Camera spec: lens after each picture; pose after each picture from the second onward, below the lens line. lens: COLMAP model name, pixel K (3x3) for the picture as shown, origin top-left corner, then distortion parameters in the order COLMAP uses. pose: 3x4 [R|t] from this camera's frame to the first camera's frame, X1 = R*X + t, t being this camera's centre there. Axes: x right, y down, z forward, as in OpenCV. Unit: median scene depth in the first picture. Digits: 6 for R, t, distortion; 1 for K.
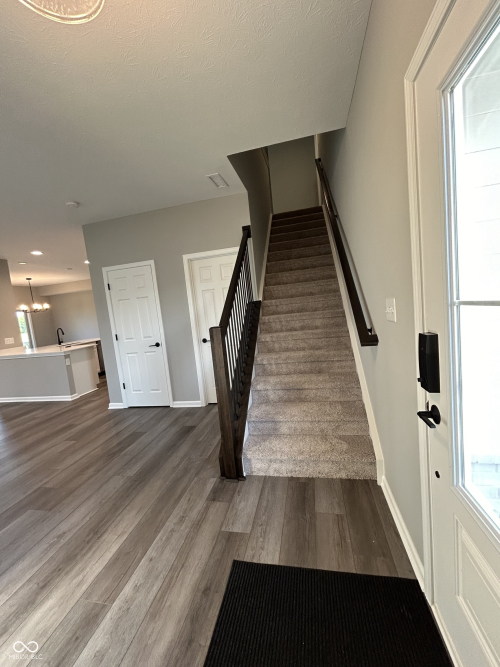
lens RADIAL K [[270.9, 0, 249.1], [0, 270.9, 337.8], [0, 0, 1]] dist [0.001664, 0.001014]
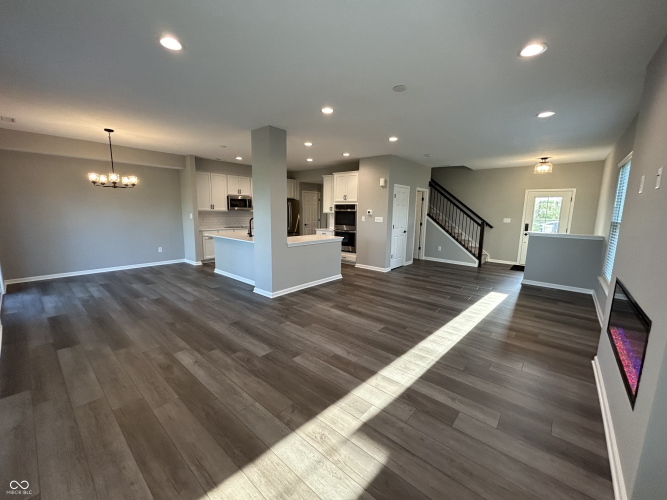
lens RADIAL K [[270.9, 0, 332.0], [0, 270.9, 247.9], [0, 0, 1]] dist [0.001664, 0.001014]
pose [[0.472947, -0.018930, 0.880887, -2.186144], [0.030426, 0.999524, 0.005144, 0.110778], [-0.880565, 0.024369, 0.473298, 0.560523]]
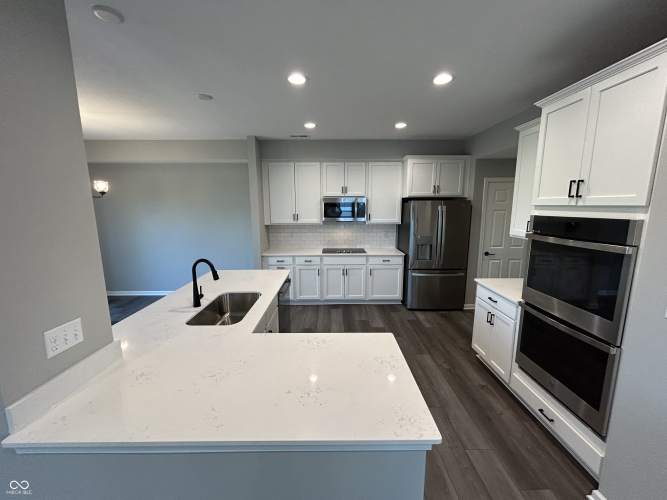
lens RADIAL K [[270.9, 0, 328.7], [0, 270.9, 249.4], [0, 0, 1]] dist [0.001664, 0.001014]
pose [[0.973693, 0.057494, 0.220490, -0.984750], [-0.067764, 0.996927, 0.039296, -0.114603], [-0.217553, -0.053204, 0.974597, 1.004250]]
